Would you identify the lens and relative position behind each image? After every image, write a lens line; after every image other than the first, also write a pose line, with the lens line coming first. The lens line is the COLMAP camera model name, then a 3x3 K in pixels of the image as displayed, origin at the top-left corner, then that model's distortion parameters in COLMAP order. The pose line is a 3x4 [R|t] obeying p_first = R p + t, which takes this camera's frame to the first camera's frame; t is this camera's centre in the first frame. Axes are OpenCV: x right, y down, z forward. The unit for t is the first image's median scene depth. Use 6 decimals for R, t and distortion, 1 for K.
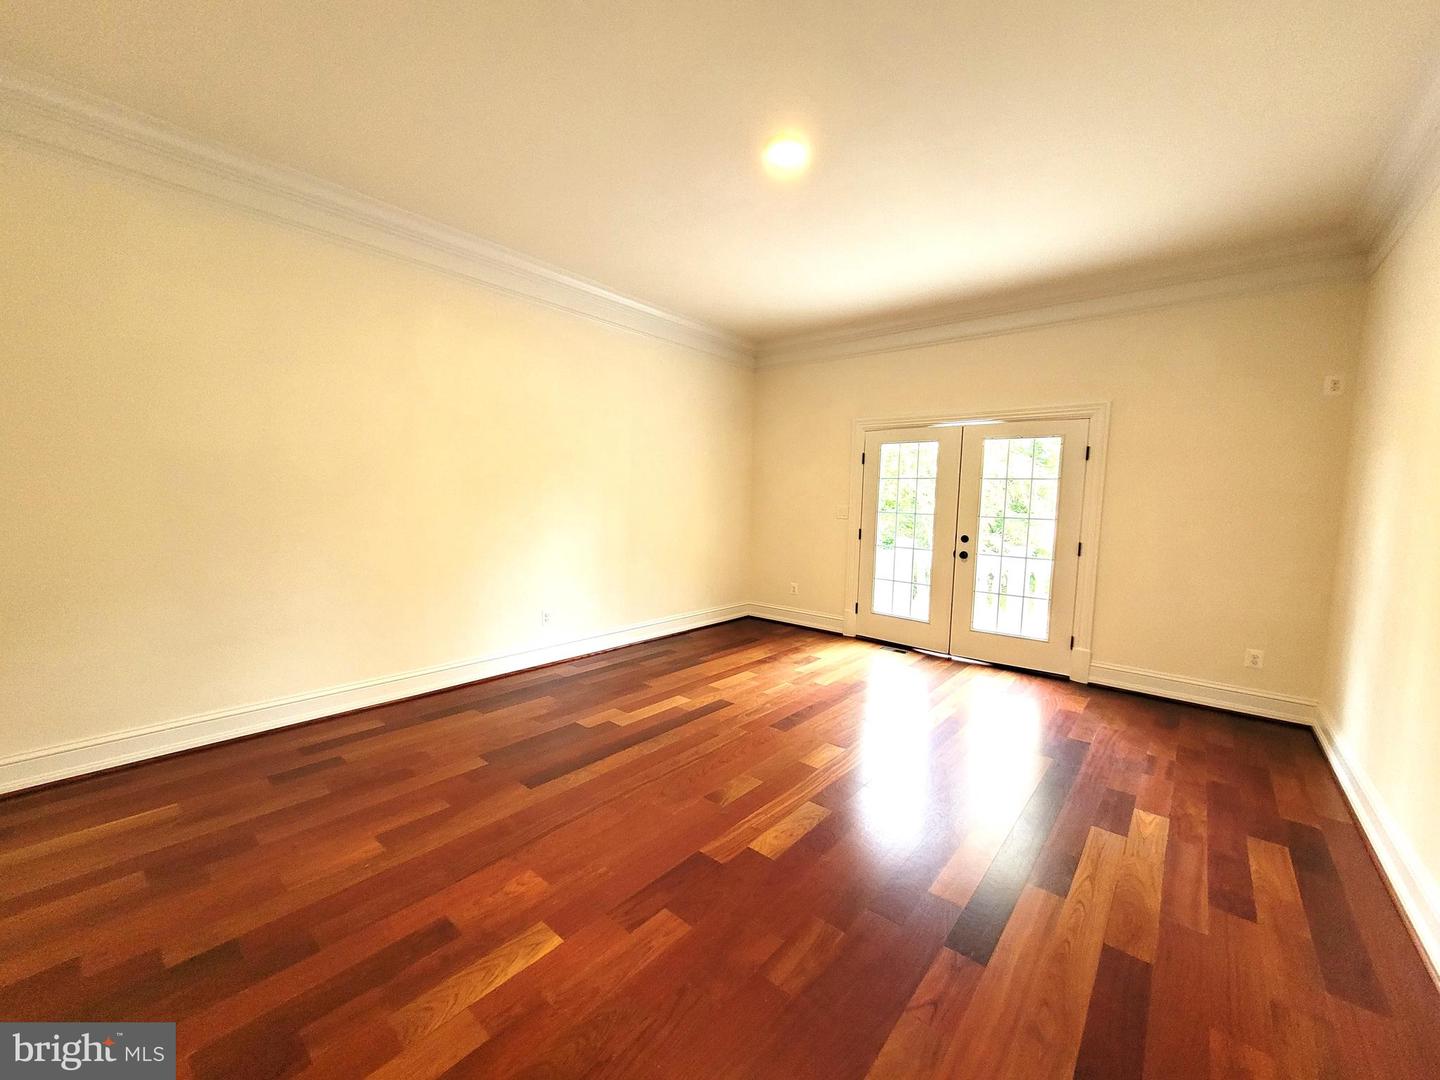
lens RADIAL K [[563.1, 0, 722.3], [0, 563.1, 545.6], [0, 0, 1]] dist [0.003436, -0.000096]
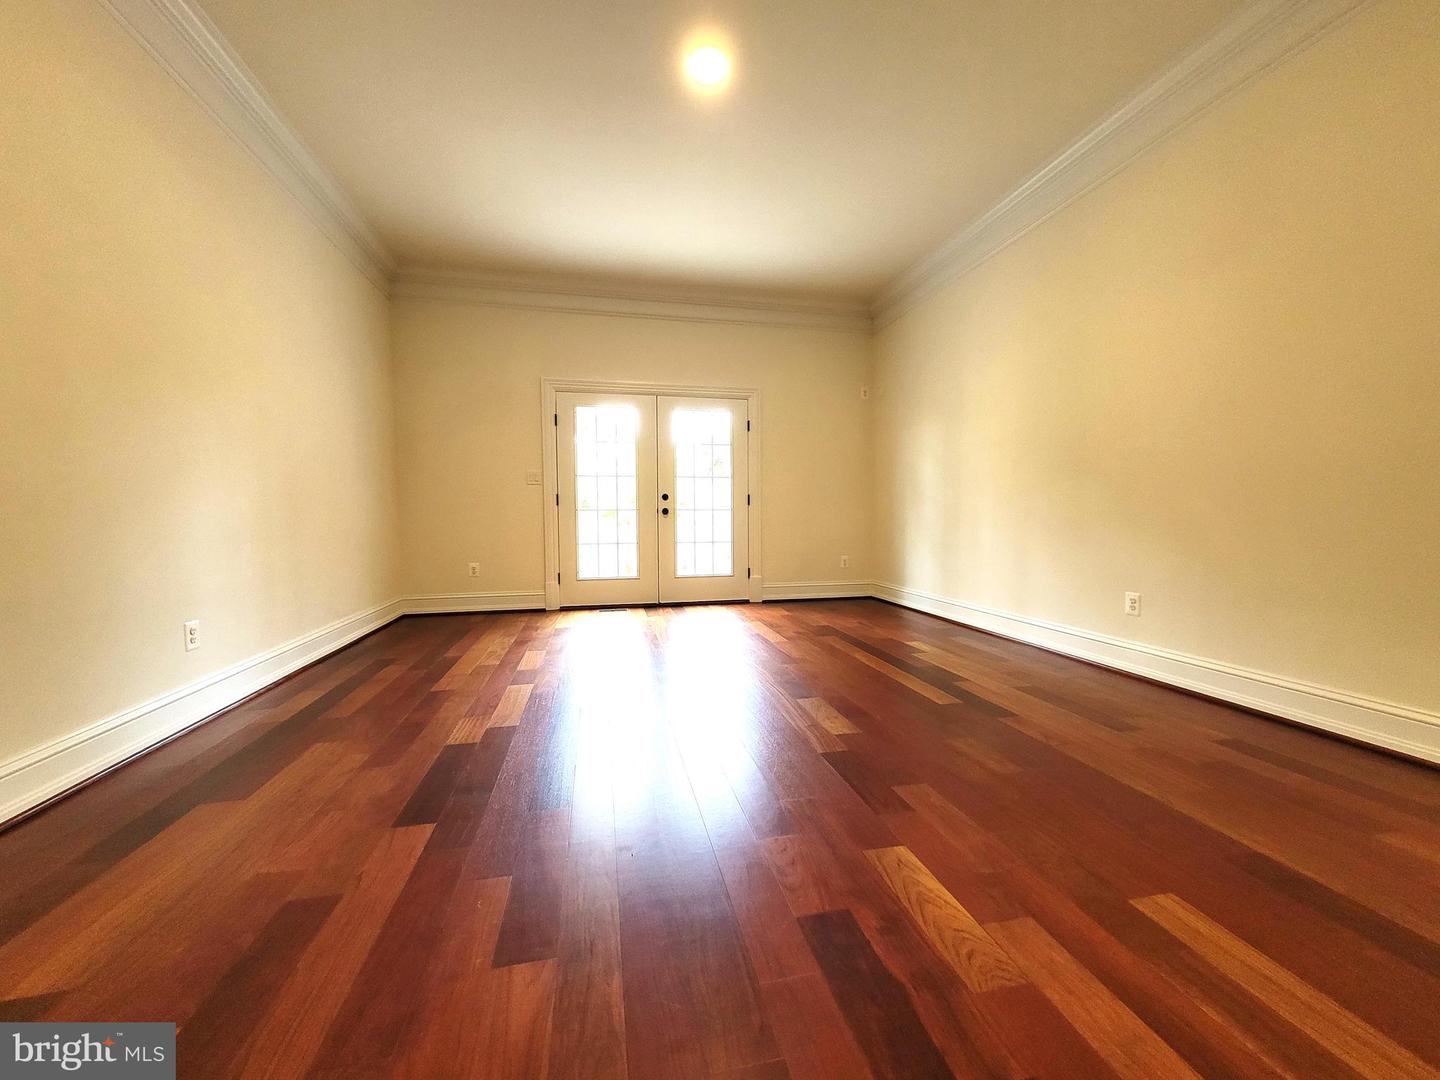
lens RADIAL K [[561.9, 0, 723.6], [0, 561.9, 545.5], [0, 0, 1]] dist [0.004856, -0.000284]
pose [[0.605005, -0.073733, 0.792800, -0.401025], [0.089183, 0.995713, 0.024547, 0.068405], [-0.791211, 0.055853, 0.608987, 0.239764]]
